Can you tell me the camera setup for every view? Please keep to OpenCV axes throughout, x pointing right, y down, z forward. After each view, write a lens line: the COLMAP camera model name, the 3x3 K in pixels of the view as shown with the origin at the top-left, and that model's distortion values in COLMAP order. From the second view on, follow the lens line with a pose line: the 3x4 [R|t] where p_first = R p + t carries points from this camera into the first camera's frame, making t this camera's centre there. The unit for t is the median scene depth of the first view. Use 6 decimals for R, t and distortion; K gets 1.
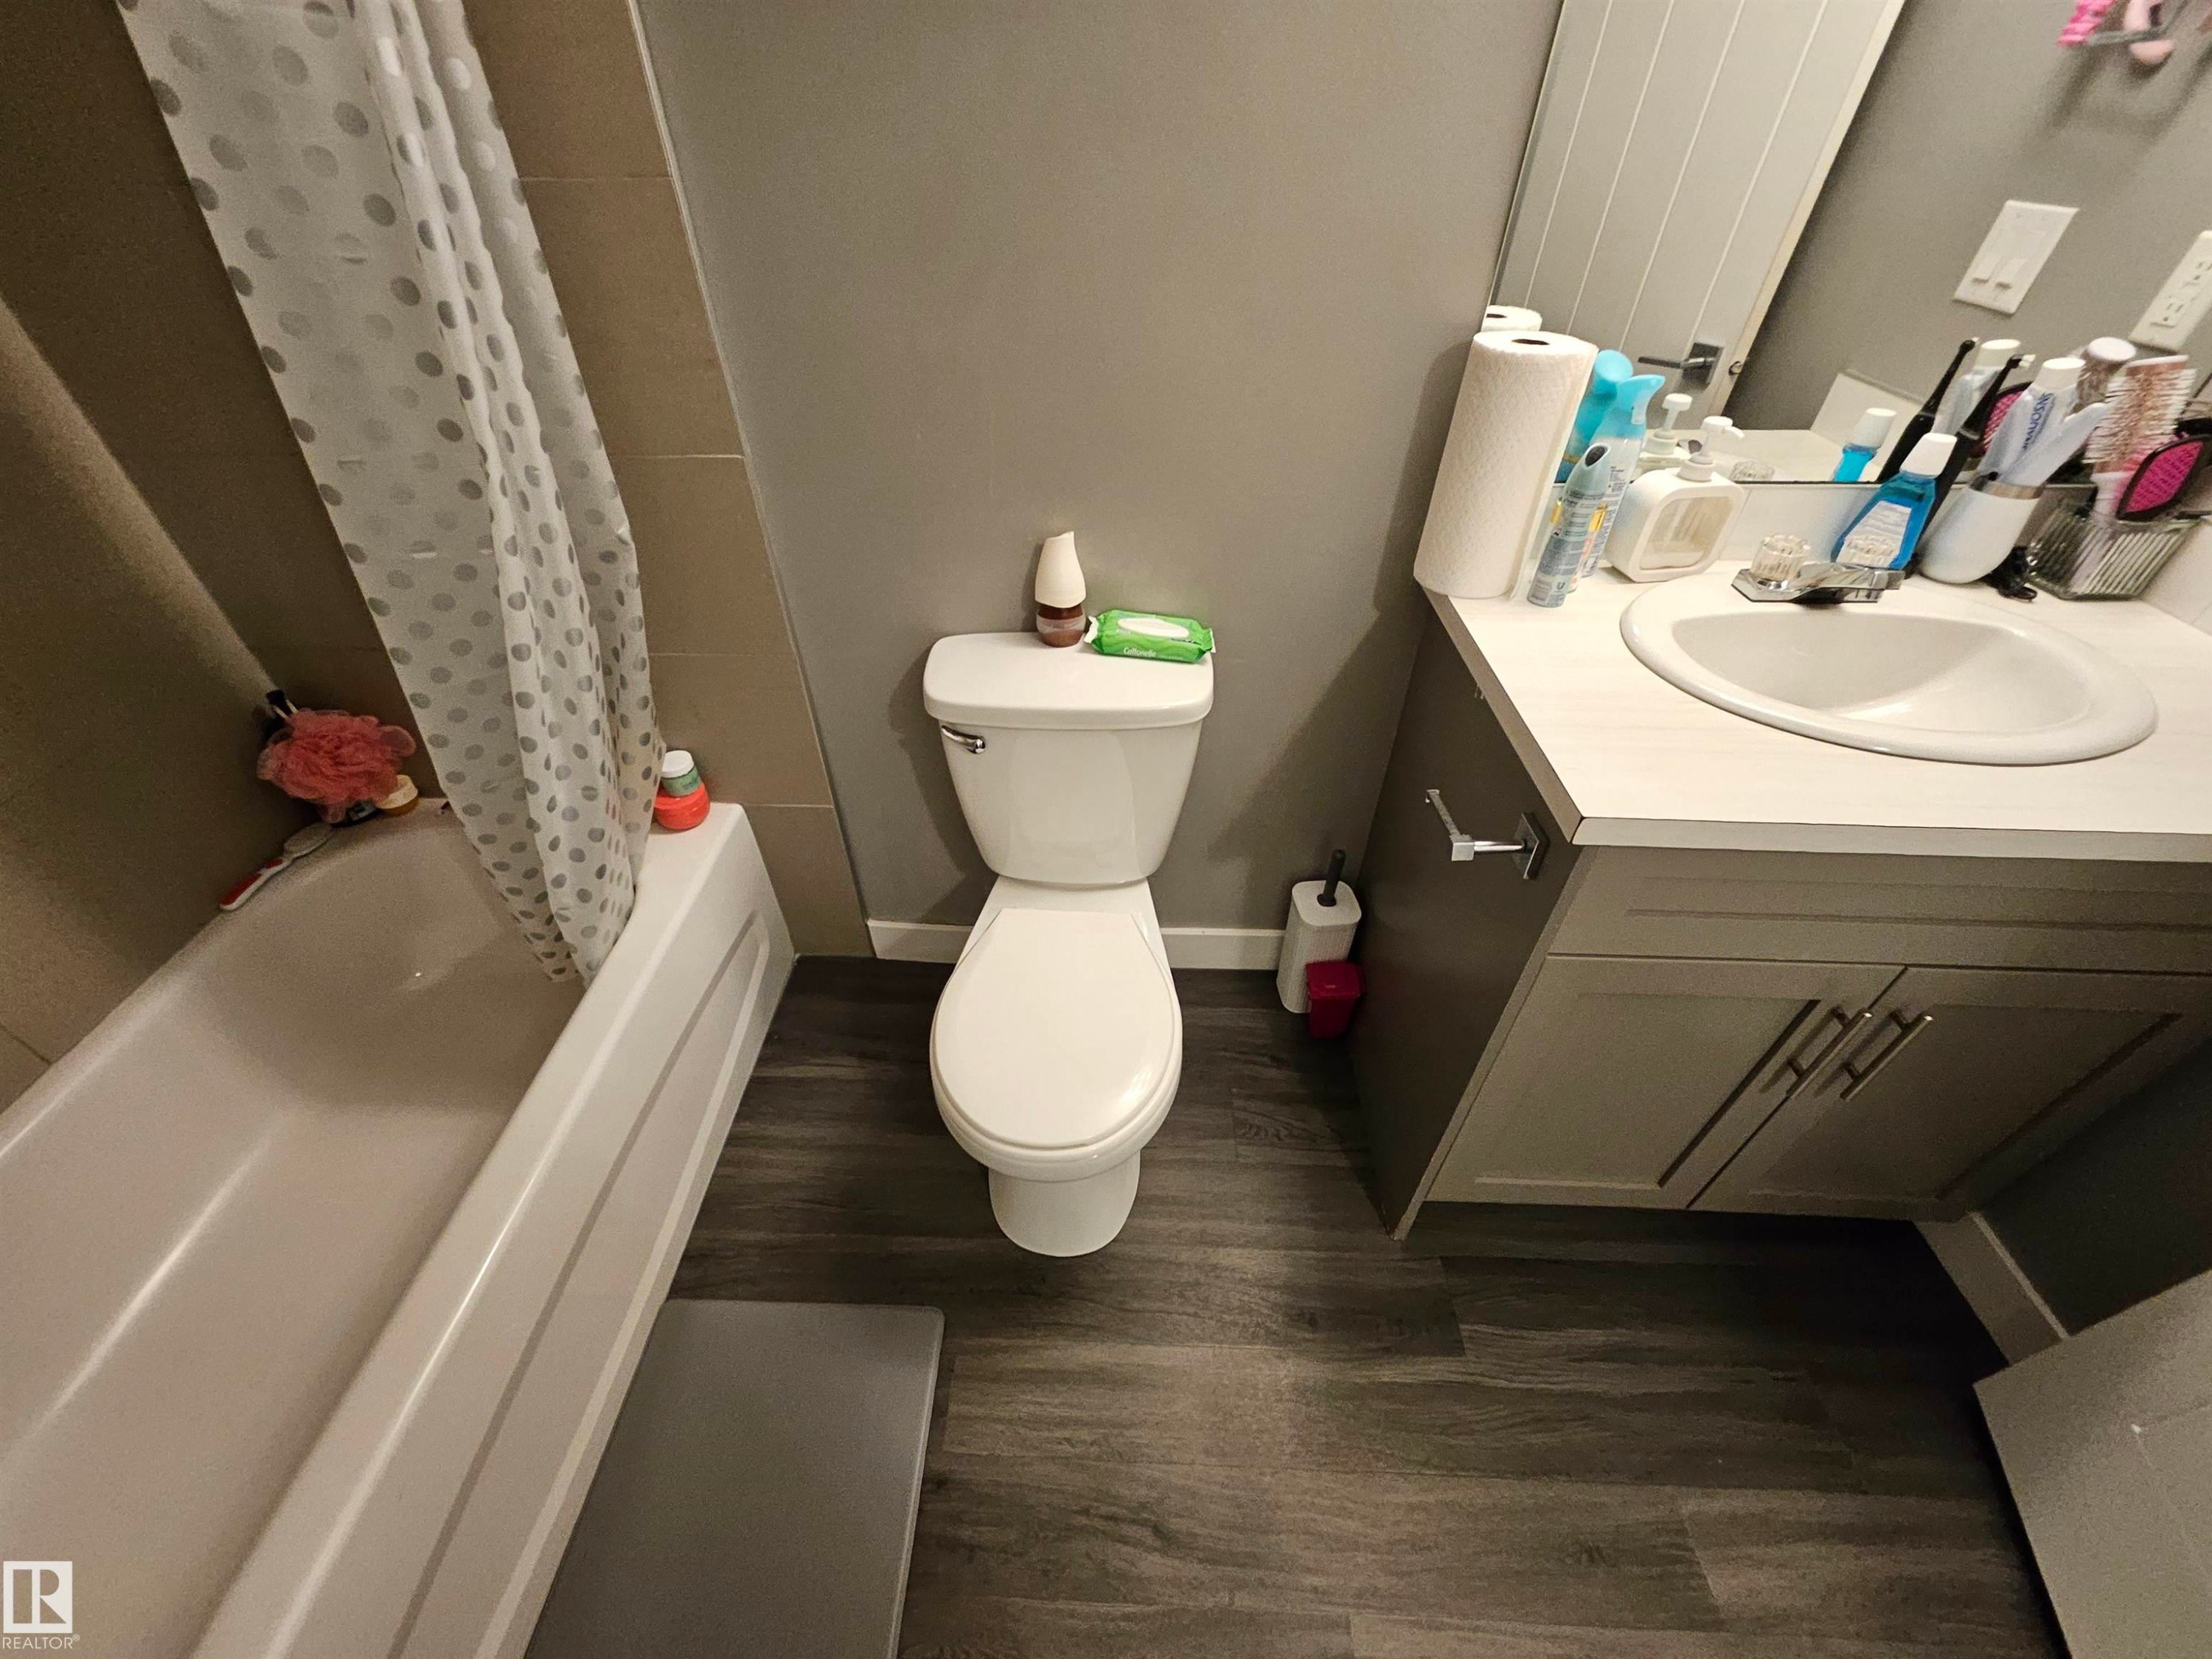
lens RADIAL K [[867.1, 0, 1100.2], [0, 867.1, 848.0], [0, 0, 1]] dist [-0.001071, 0.001229]
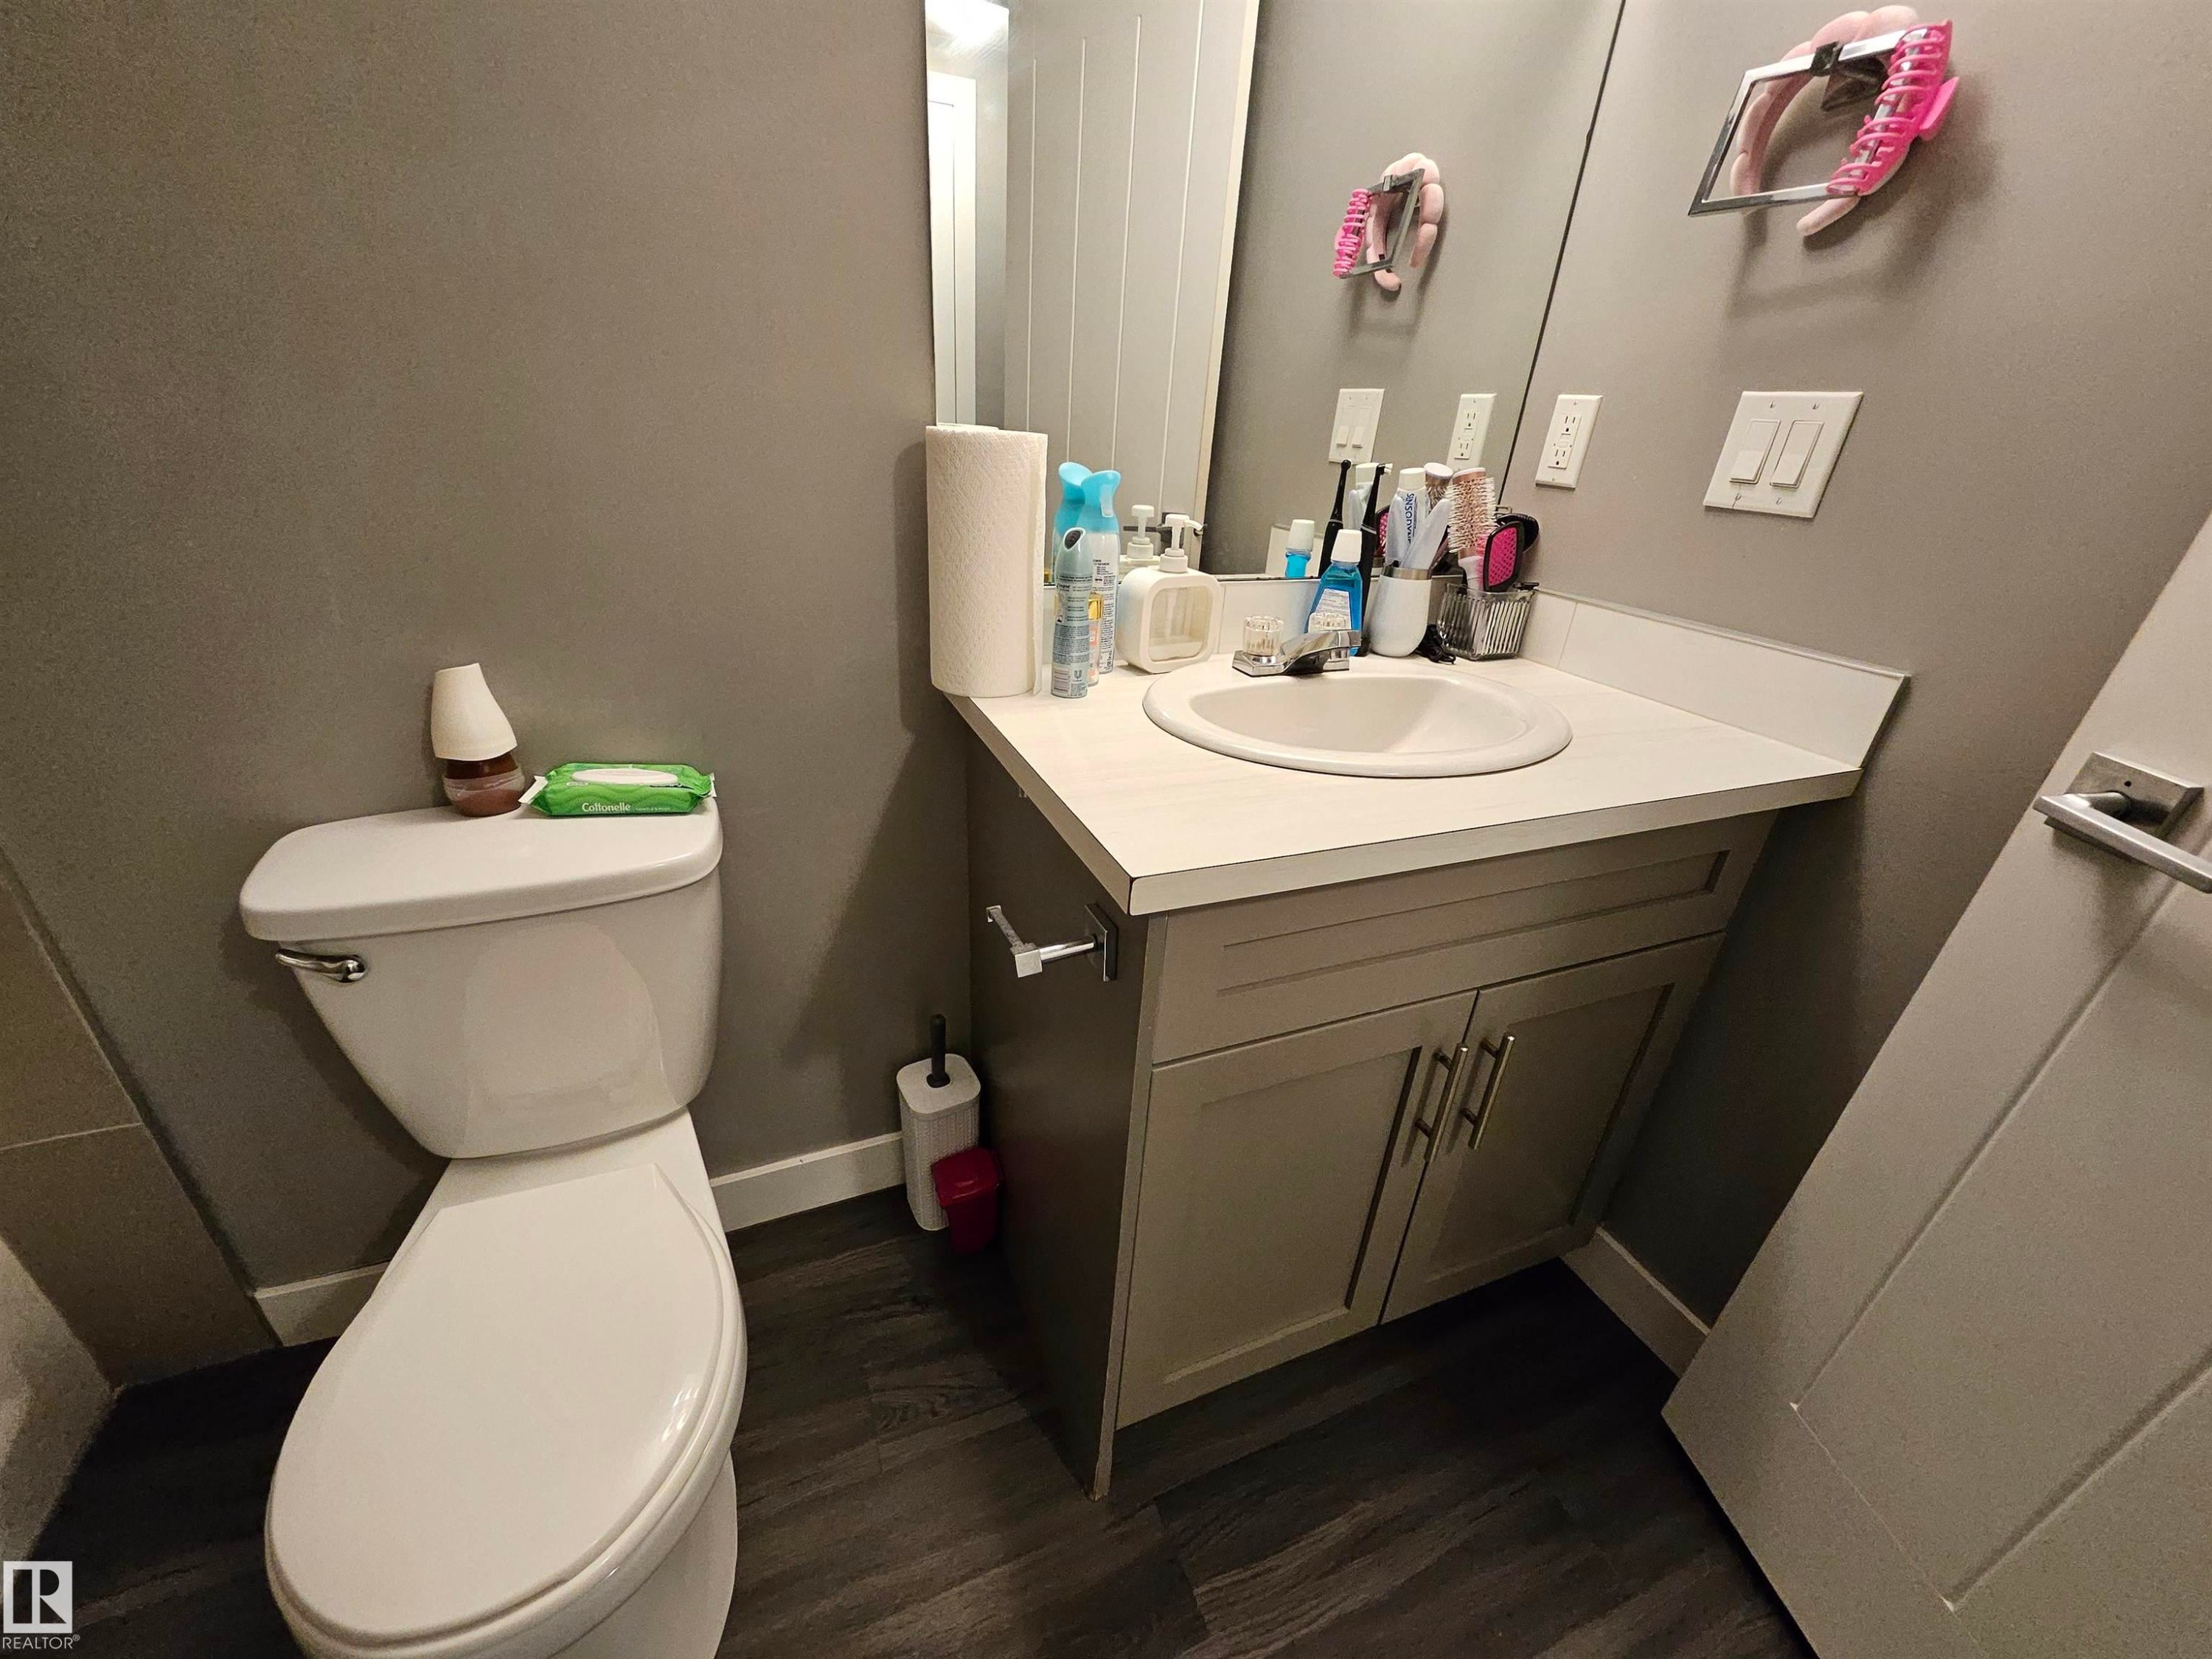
lens RADIAL K [[867.1, 0, 1093.9], [0, 867.1, 833.8], [0, 0, 1]] dist [-0.001071, 0.001229]
pose [[0.907938, -0.134307, 0.397002, 0.135428], [0.229422, 0.952003, -0.202620, 0.052843], [-0.350734, 0.275048, 0.895173, 0.179694]]
